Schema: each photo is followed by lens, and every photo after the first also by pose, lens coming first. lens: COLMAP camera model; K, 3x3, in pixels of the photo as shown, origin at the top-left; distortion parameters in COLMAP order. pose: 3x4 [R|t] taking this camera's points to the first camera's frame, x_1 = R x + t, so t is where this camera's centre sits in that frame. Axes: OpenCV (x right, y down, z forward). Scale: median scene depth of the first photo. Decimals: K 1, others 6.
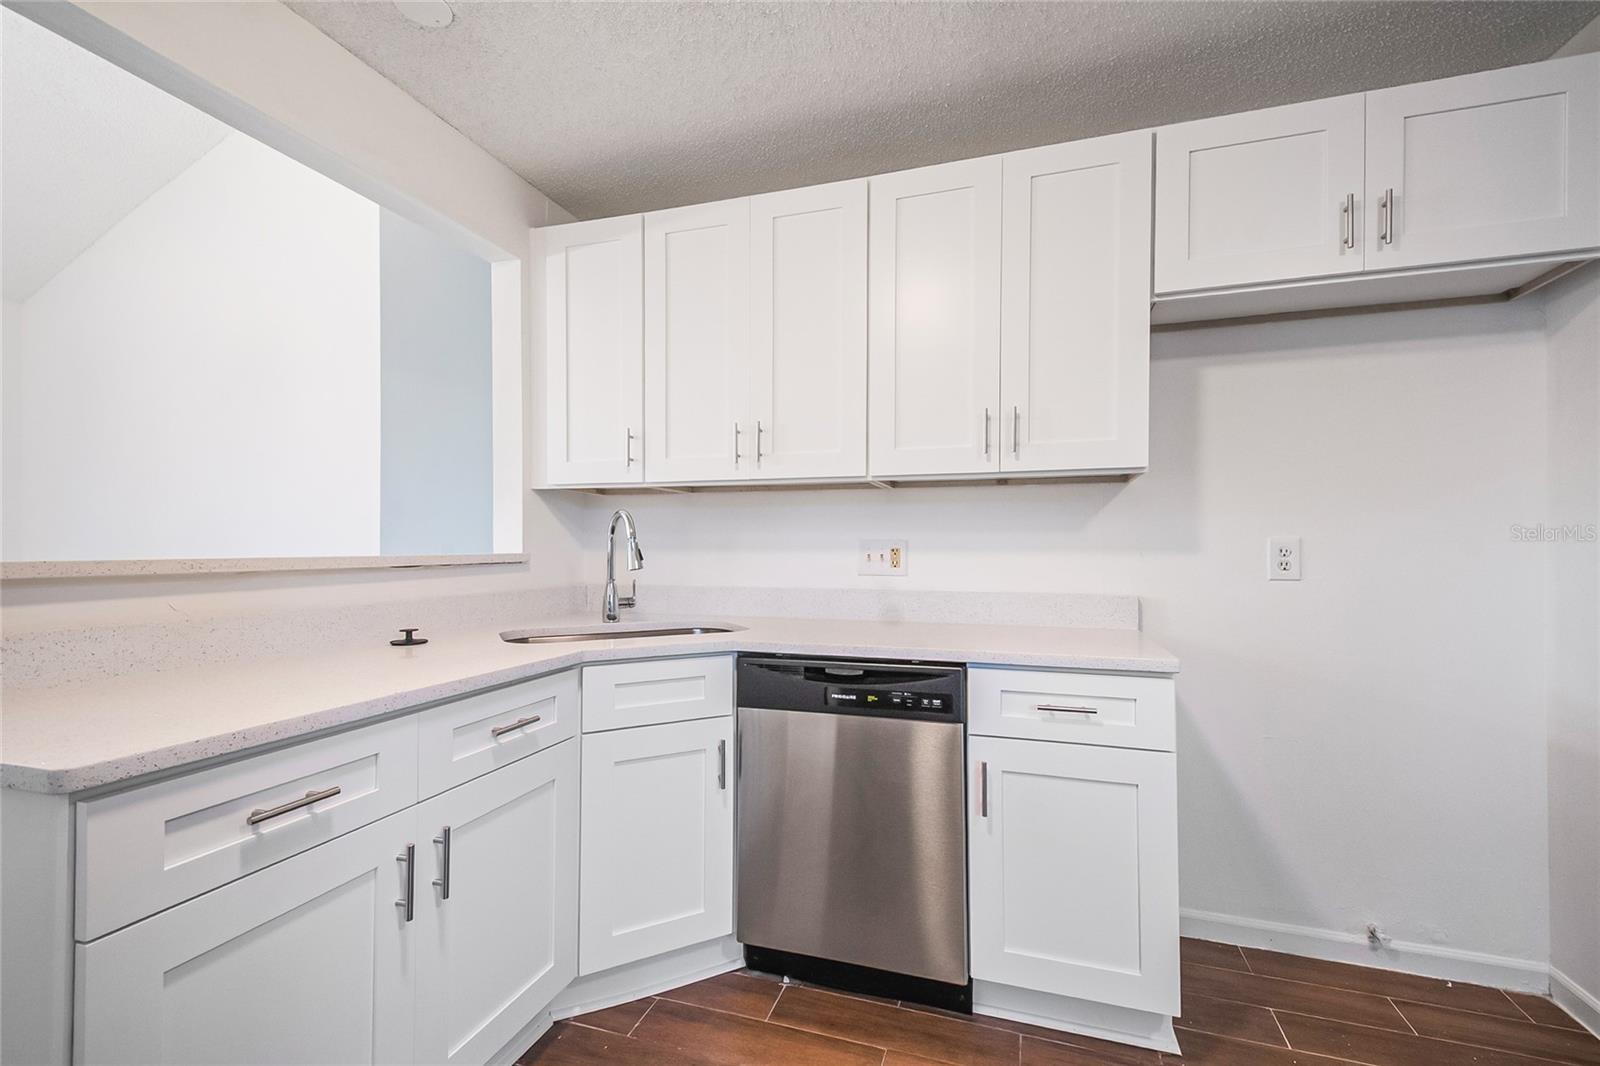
lens RADIAL K [[674.2, 0, 807.6], [0, 674.2, 550.3], [0, 0, 1]] dist [0.021320, -0.000141]
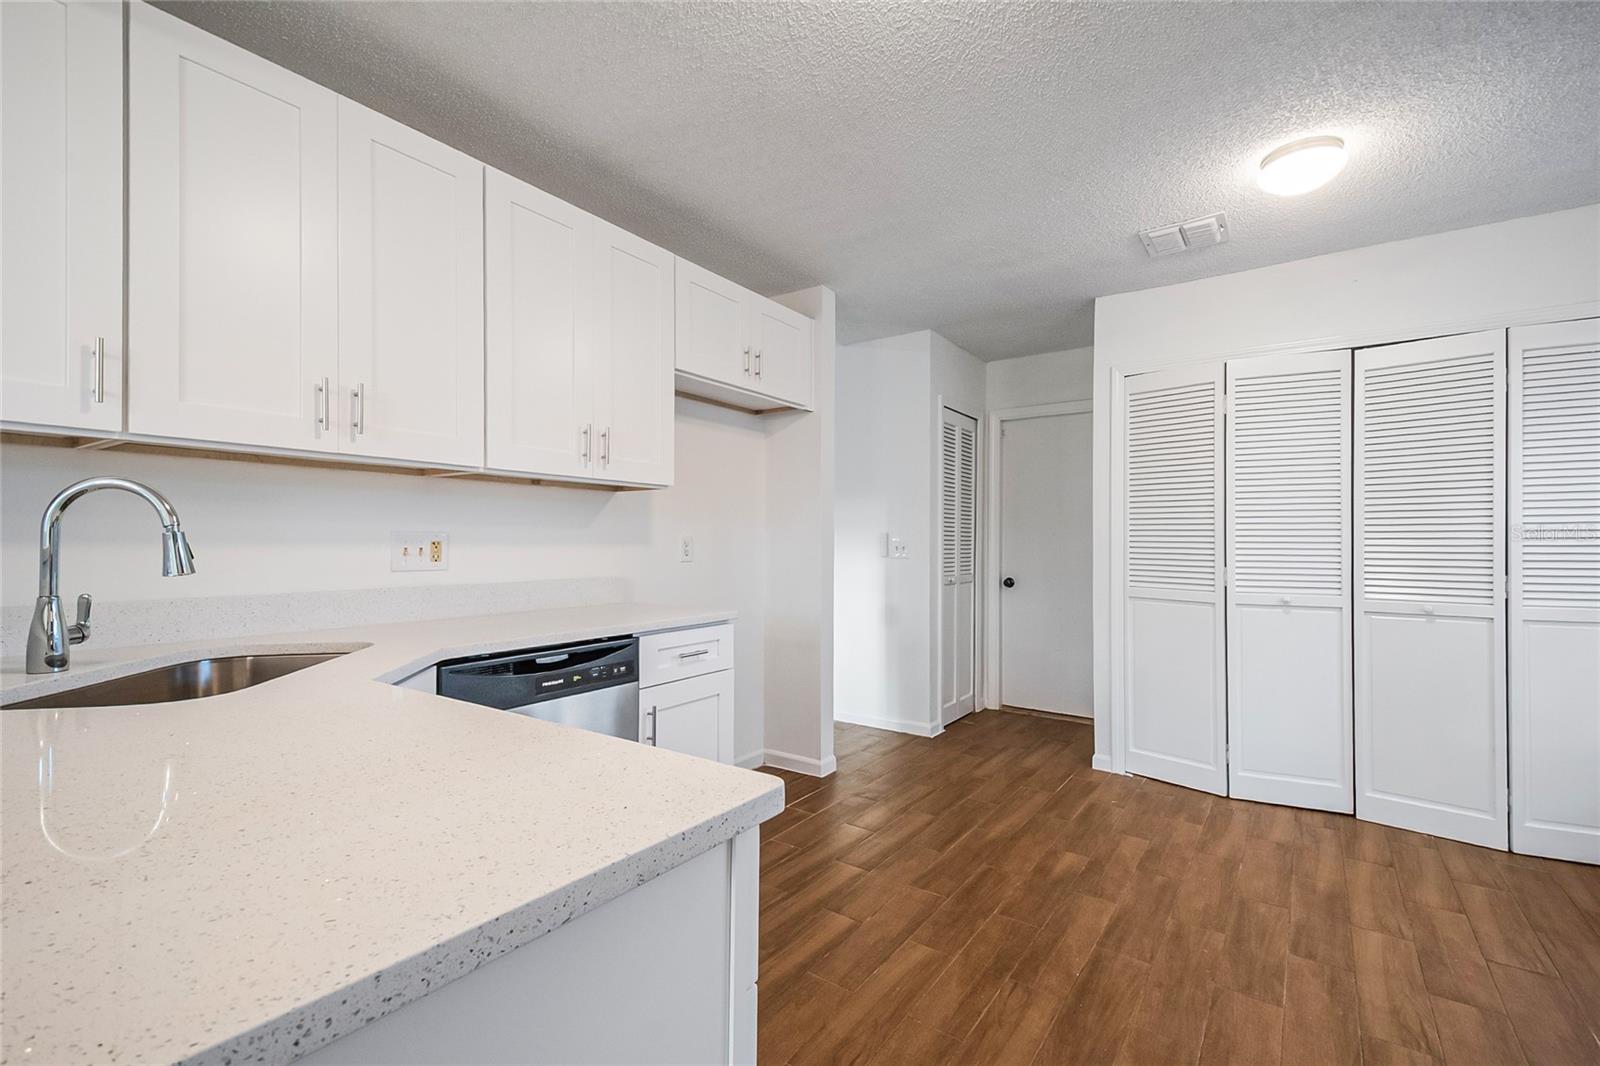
lens RADIAL K [[700.3, 0, 811.0], [0, 700.3, 540.2], [0, 0, 1]] dist [0.048304, -0.018998]
pose [[0.296847, 0.002288, 0.954922, -0.860625], [-0.004961, 0.999987, -0.000854, -0.008144], [-0.954912, -0.004484, 0.296855, 0.275086]]
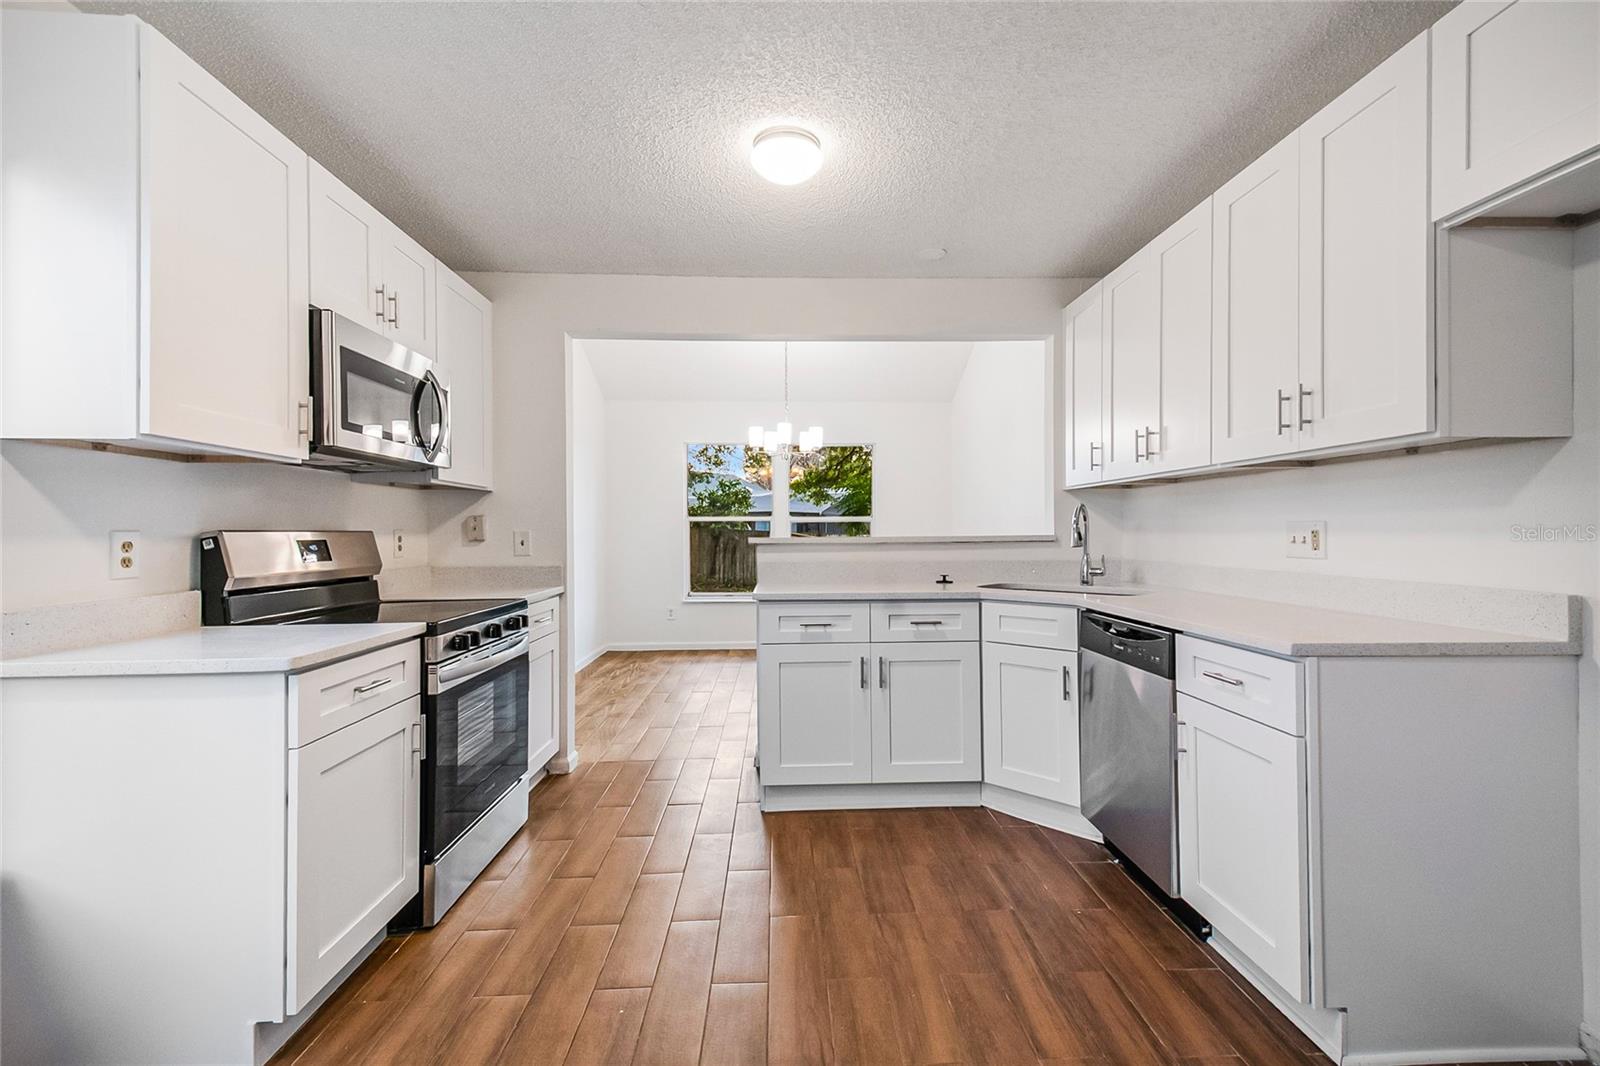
lens RADIAL K [[700.3, 0, 811.0], [0, 700.3, 540.2], [0, 0, 1]] dist [0.048304, -0.018998]
pose [[0.349771, 0.007539, -0.936805, 1.080920], [0.007332, 0.999915, 0.010784, -0.006500], [0.936806, -0.010641, 0.349686, -0.023086]]
